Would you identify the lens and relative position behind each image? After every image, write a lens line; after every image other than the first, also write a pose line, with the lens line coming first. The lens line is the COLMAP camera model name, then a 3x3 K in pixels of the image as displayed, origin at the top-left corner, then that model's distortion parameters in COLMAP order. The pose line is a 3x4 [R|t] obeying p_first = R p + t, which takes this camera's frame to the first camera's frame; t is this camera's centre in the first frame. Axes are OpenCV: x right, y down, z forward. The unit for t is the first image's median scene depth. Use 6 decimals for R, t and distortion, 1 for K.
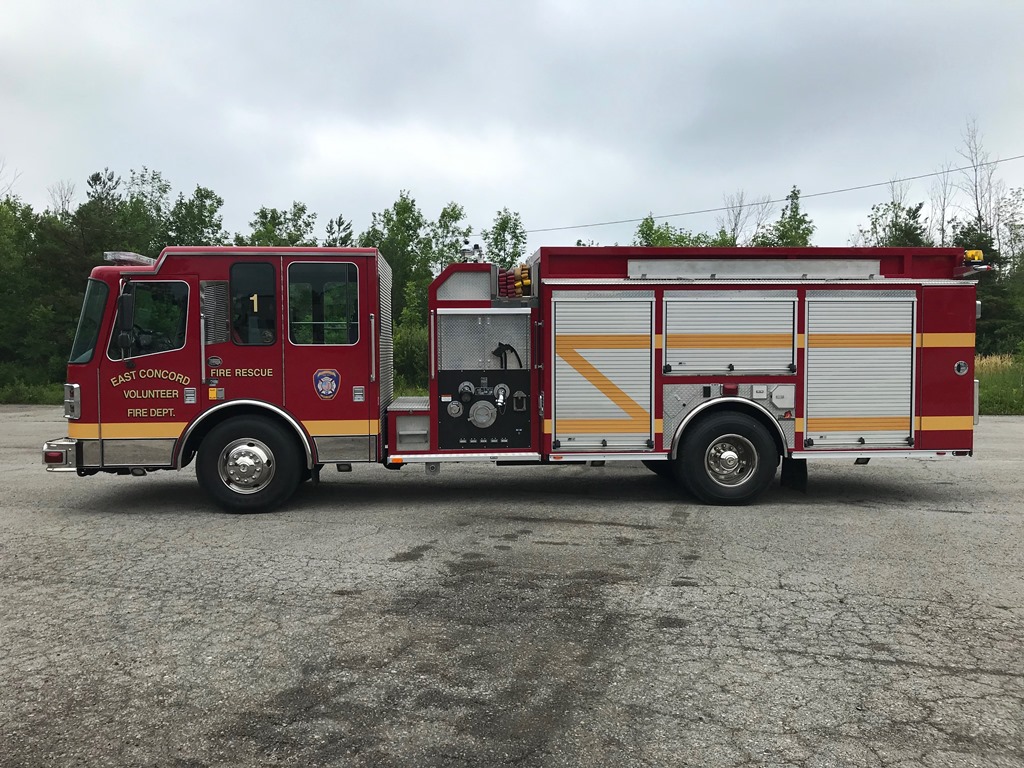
lens RADIAL K [[850.5, 0, 485.9], [0, 850.5, 426.3], [0, 0, 1]] dist [0.031795, -0.043160]
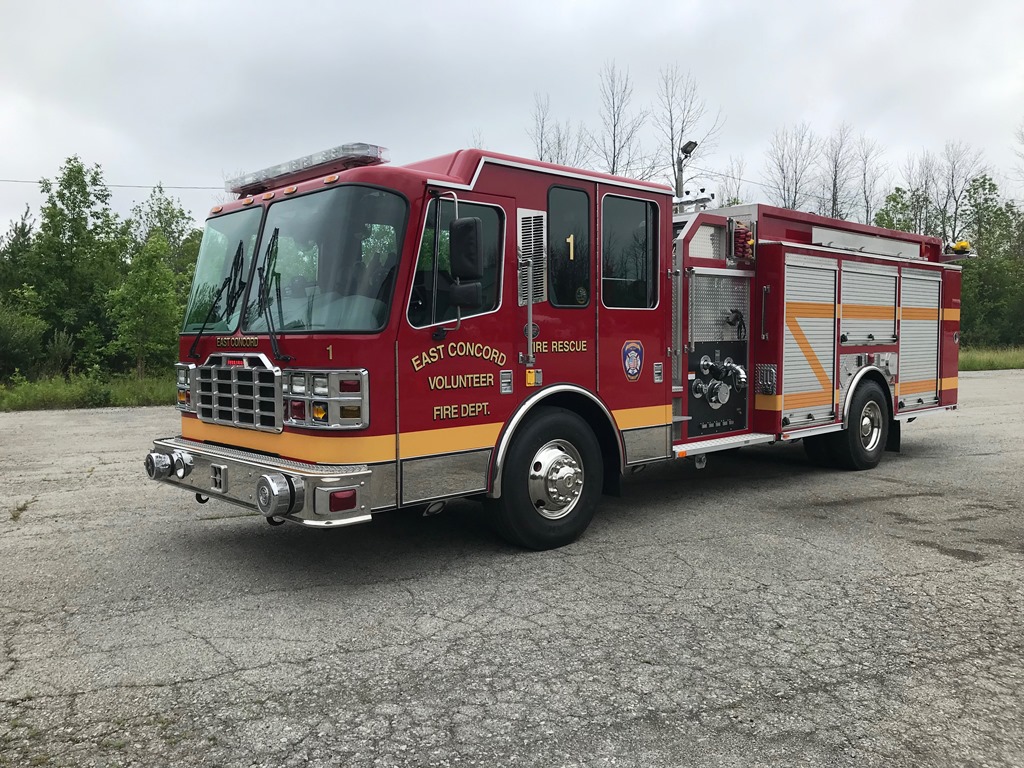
lens RADIAL K [[906.6, 0, 507.4], [0, 906.6, 417.2], [0, 0, 1]] dist [-0.000310, -0.014440]
pose [[0.751331, -0.059440, 0.657243, -0.784774], [0.040629, 0.998212, 0.043831, -0.038098], [-0.658673, -0.006228, 0.752403, 0.457149]]
